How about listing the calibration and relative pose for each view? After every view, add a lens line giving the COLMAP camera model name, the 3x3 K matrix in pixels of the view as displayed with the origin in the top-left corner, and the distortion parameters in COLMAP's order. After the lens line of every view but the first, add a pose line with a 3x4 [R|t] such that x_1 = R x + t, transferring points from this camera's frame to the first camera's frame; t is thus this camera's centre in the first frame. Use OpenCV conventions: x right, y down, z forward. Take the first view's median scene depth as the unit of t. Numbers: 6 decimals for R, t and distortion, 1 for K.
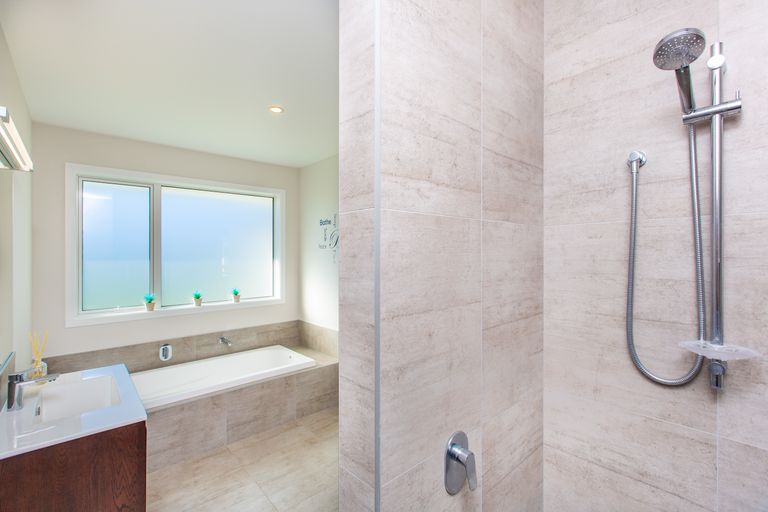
lens RADIAL K [[342.5, 0, 384.0], [0, 342.5, 256.0], [0, 0, 1]] dist [0.001191, -0.000106]
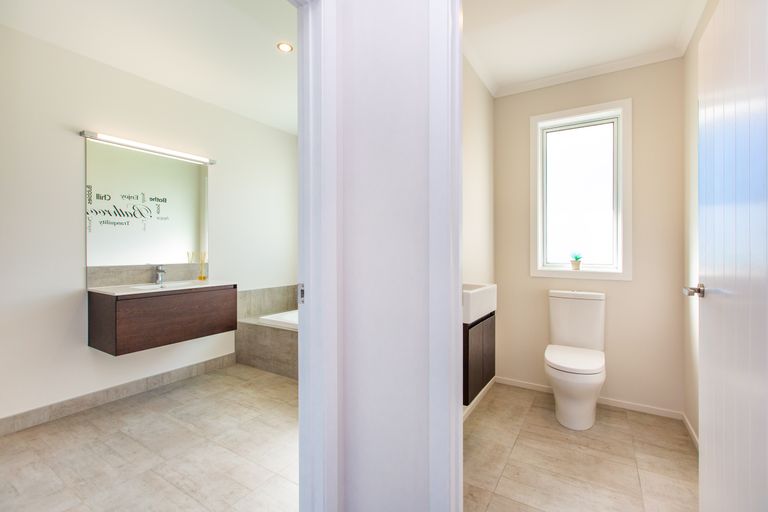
lens RADIAL K [[342.5, 0, 384.0], [0, 342.5, 256.0], [0, 0, 1]] dist [0.001191, -0.000106]
pose [[0.274461, 0.026374, -0.961237, 0.560132], [-0.012944, 0.999635, 0.023731, 0.110472], [0.961511, 0.005928, 0.274702, 0.828264]]
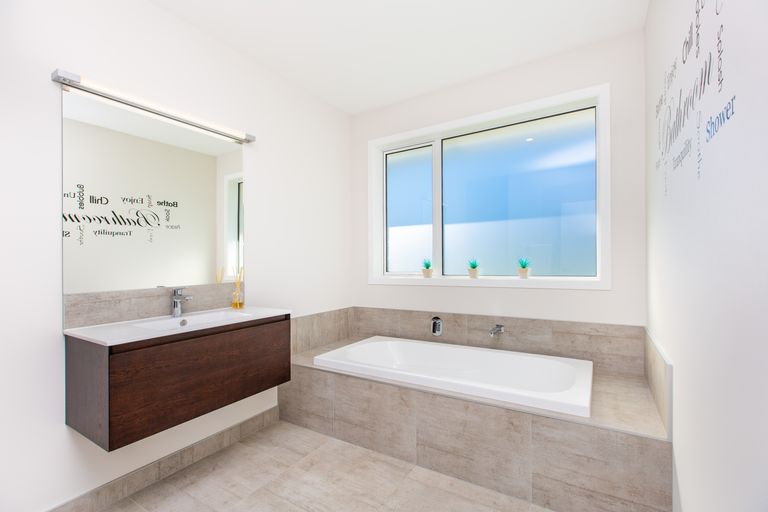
lens RADIAL K [[342.5, 0, 384.0], [0, 342.5, 256.0], [0, 0, 1]] dist [0.001191, -0.000106]
pose [[0.270643, -0.012167, -0.962603, 0.191055], [0.010945, 0.999894, -0.009561, 0.117176], [0.962618, -0.007948, 0.270747, 0.687748]]
